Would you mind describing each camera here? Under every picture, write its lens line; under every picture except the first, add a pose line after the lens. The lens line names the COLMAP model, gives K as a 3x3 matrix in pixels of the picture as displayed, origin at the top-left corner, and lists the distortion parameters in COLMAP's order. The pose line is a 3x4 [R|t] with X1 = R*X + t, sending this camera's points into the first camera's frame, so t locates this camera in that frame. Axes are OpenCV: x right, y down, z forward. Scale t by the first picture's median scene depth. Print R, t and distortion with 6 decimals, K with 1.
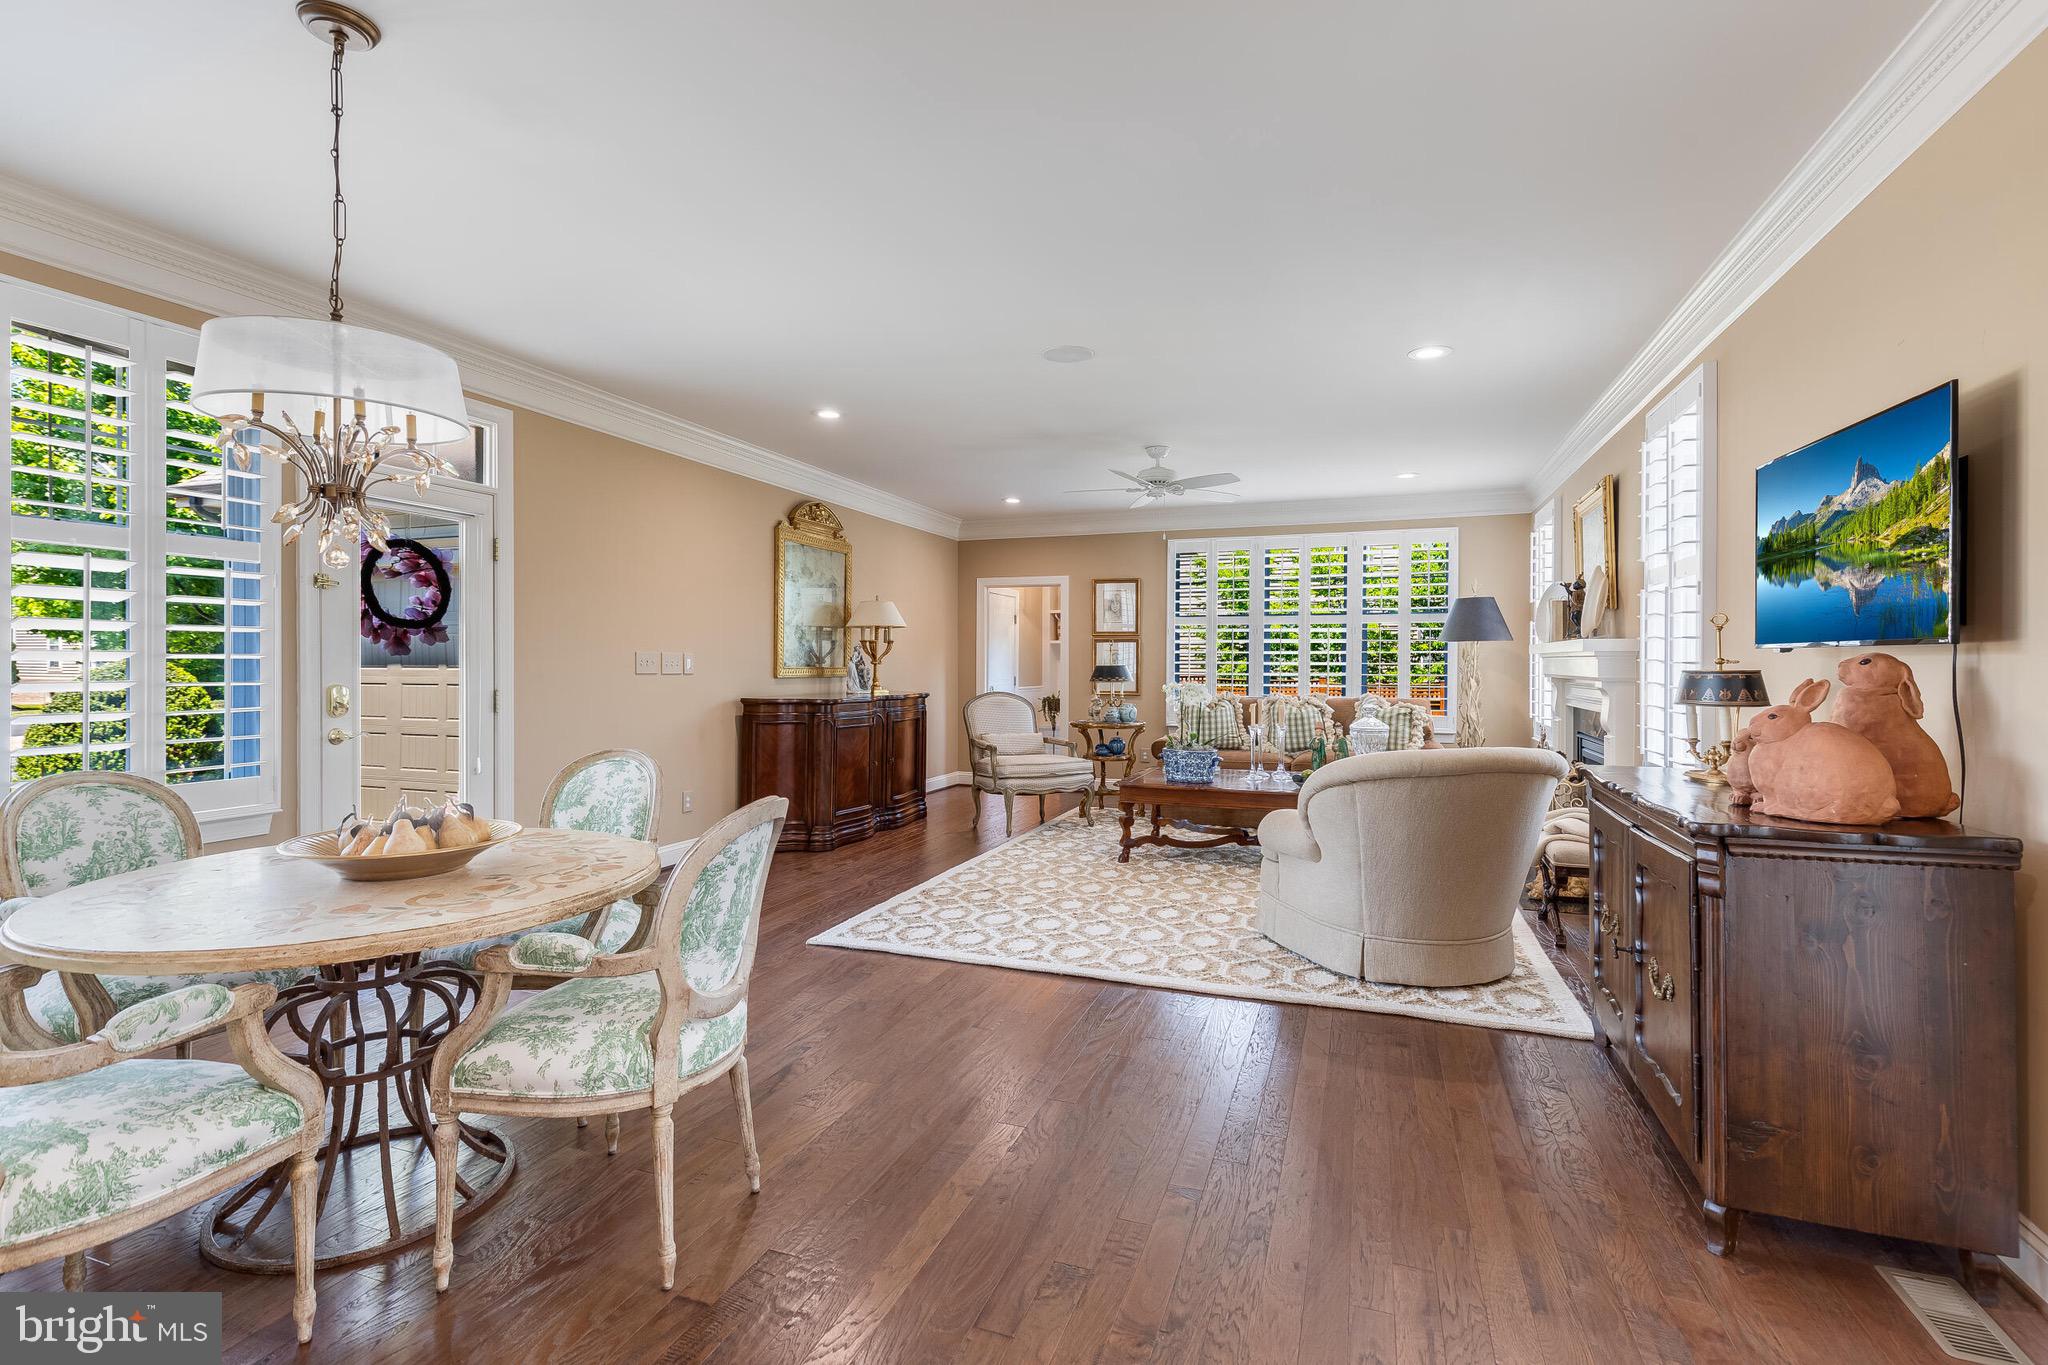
lens RADIAL K [[944.1, 0, 1006.2], [0, 944.1, 671.3], [0, 0, 1]] dist [0.011341, -0.002135]
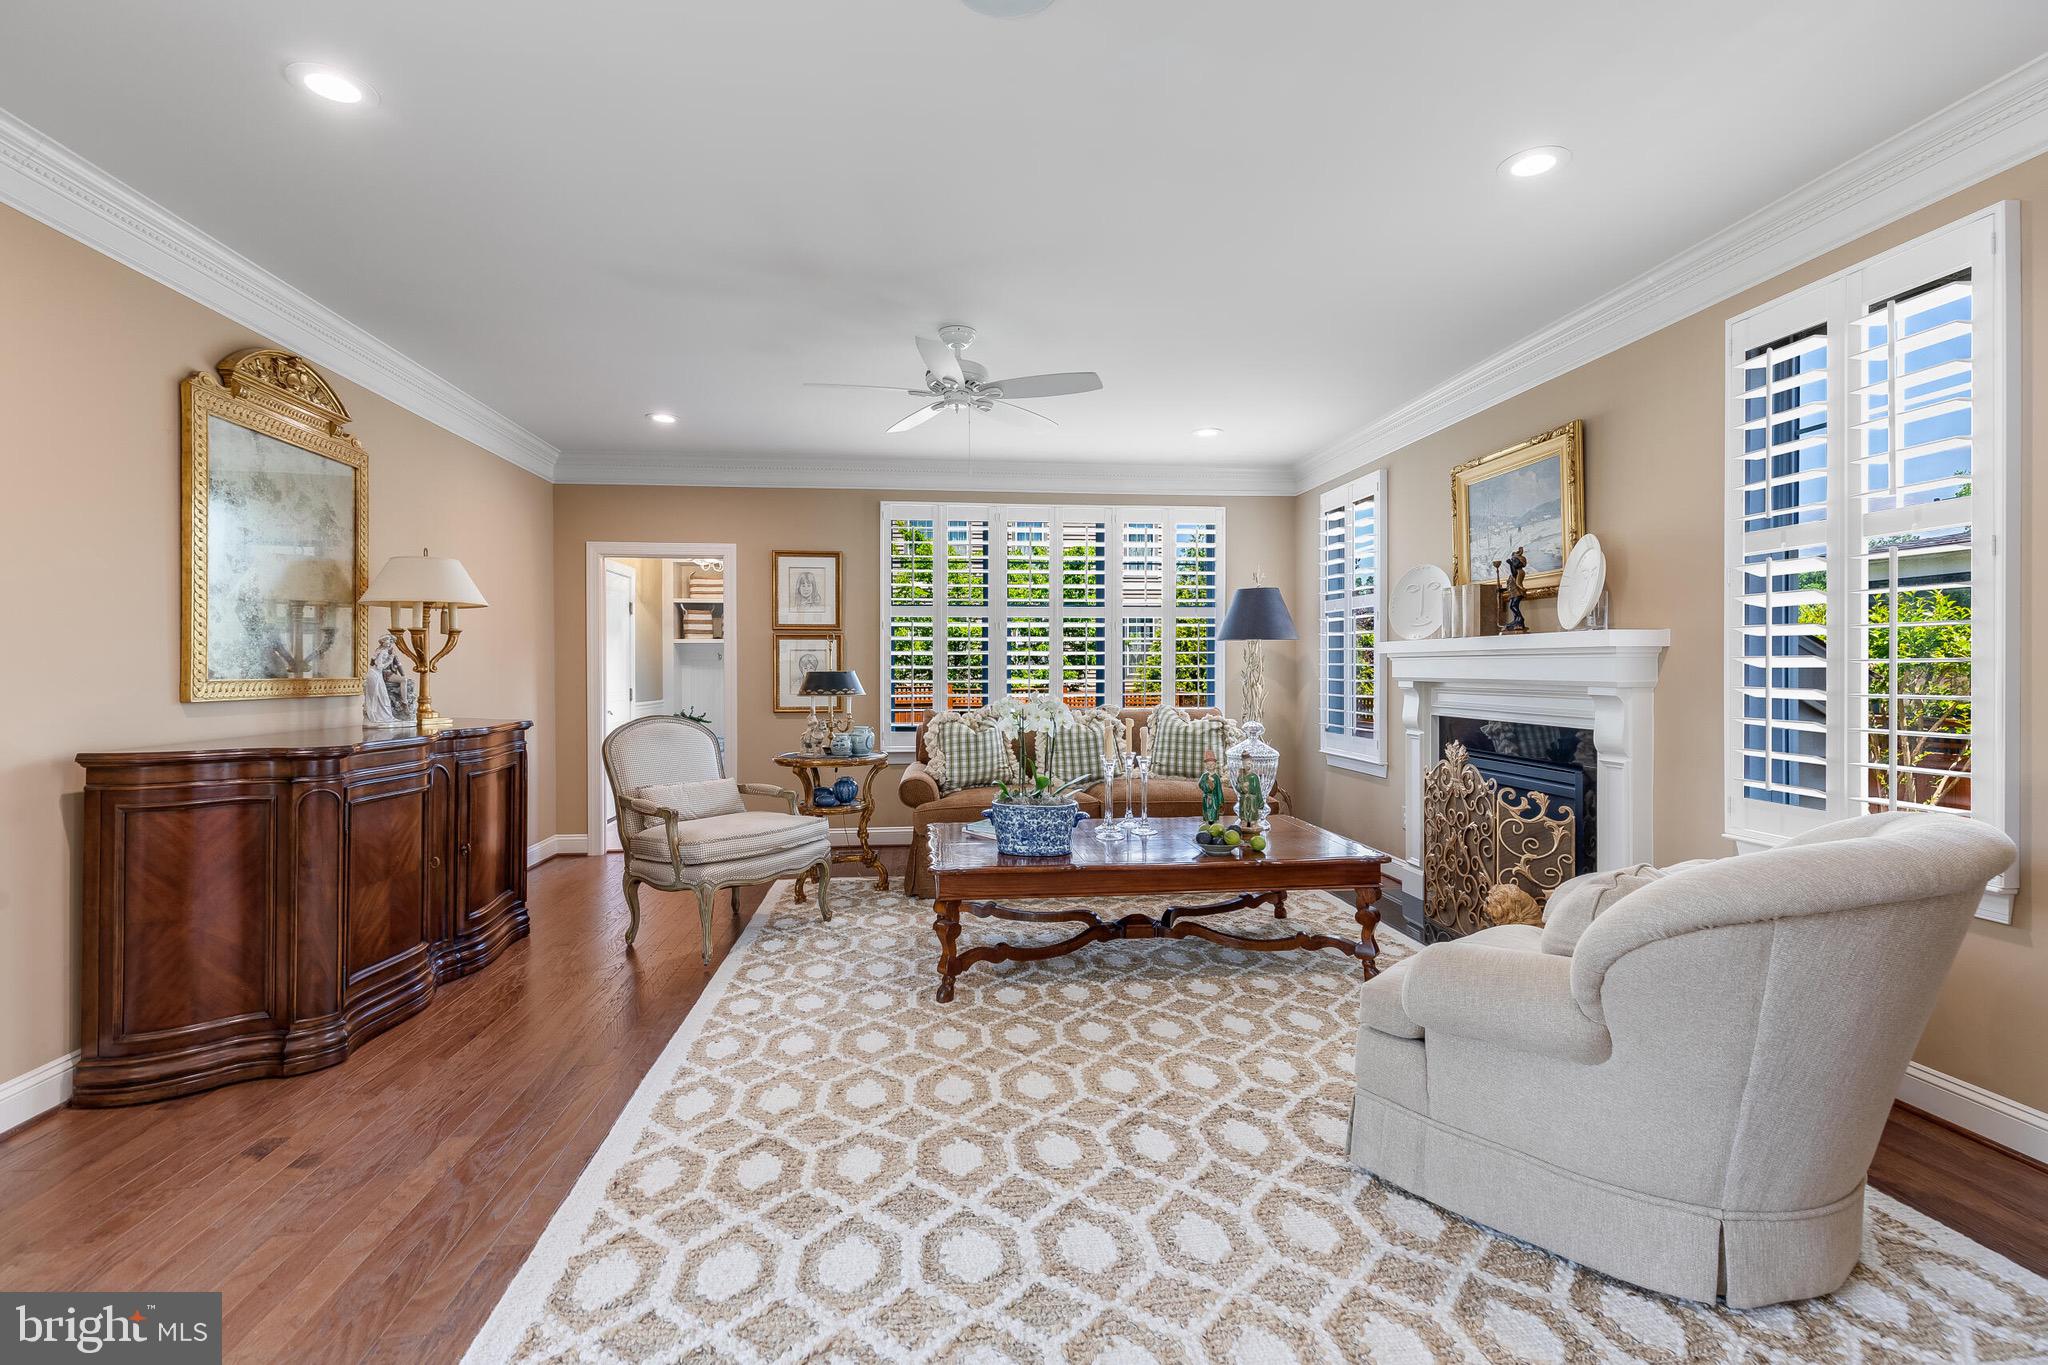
lens RADIAL K [[944.1, 0, 1028.8], [0, 944.1, 674.0], [0, 0, 1]] dist [0.011341, -0.002135]
pose [[0.888723, -0.009074, 0.458355, -0.086658], [0.010569, 0.999944, -0.000696, -0.002744], [-0.458323, 0.005463, 0.888769, 0.381193]]
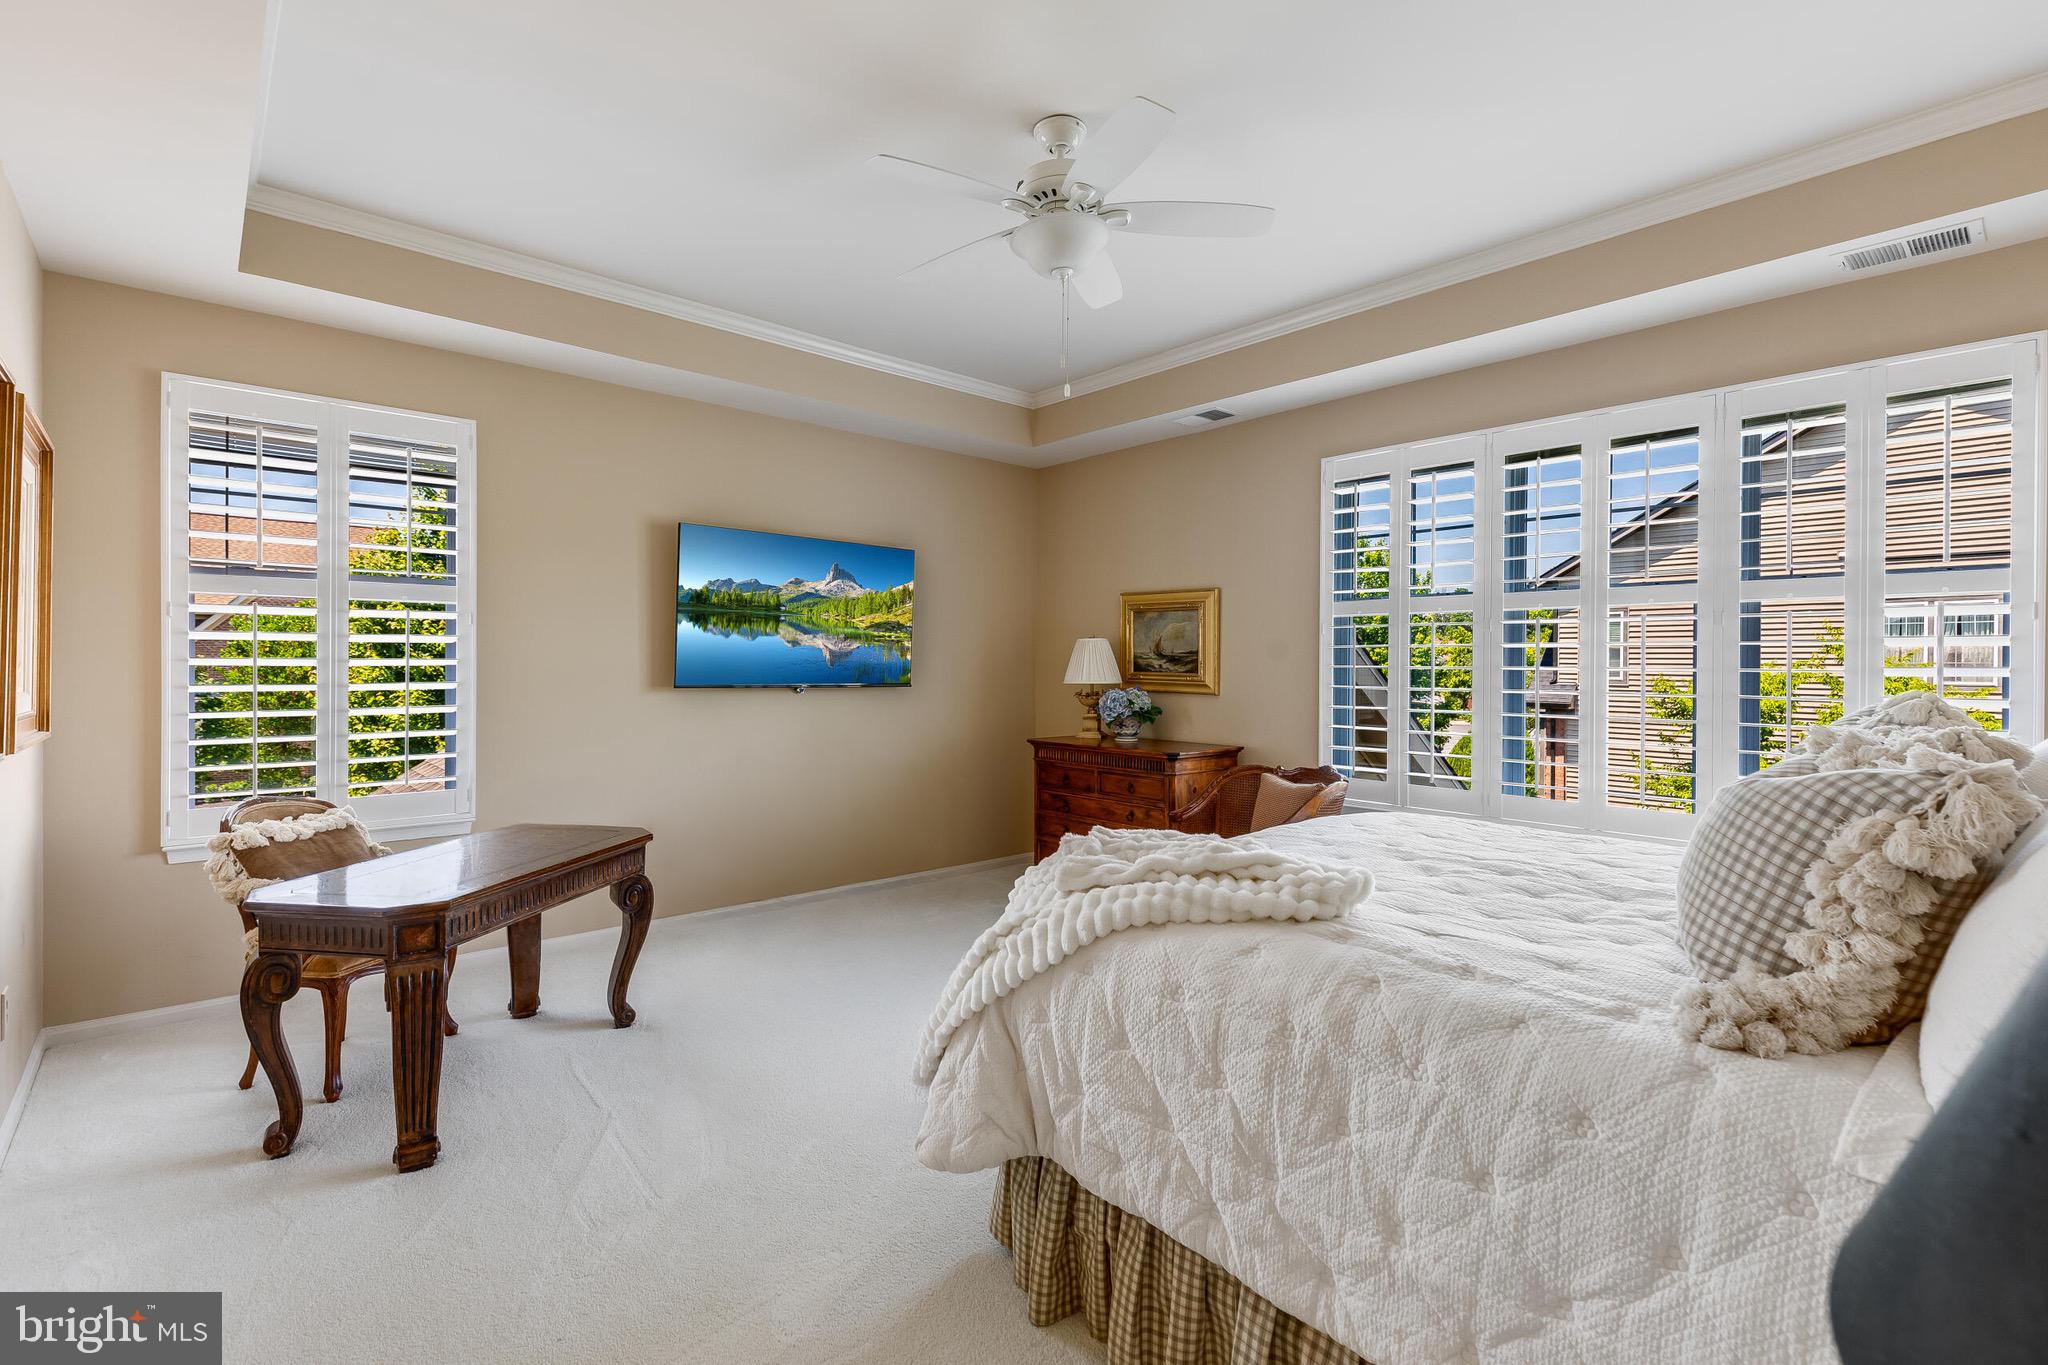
lens RADIAL K [[944.1, 0, 993.9], [0, 944.1, 657.2], [0, 0, 1]] dist [0.011341, -0.002135]
pose [[-0.873170, -0.010484, 0.487302, -0.016048], [-0.010145, 0.999943, 0.003335, -0.027808], [-0.487309, -0.002032, -0.873227, 0.725619]]
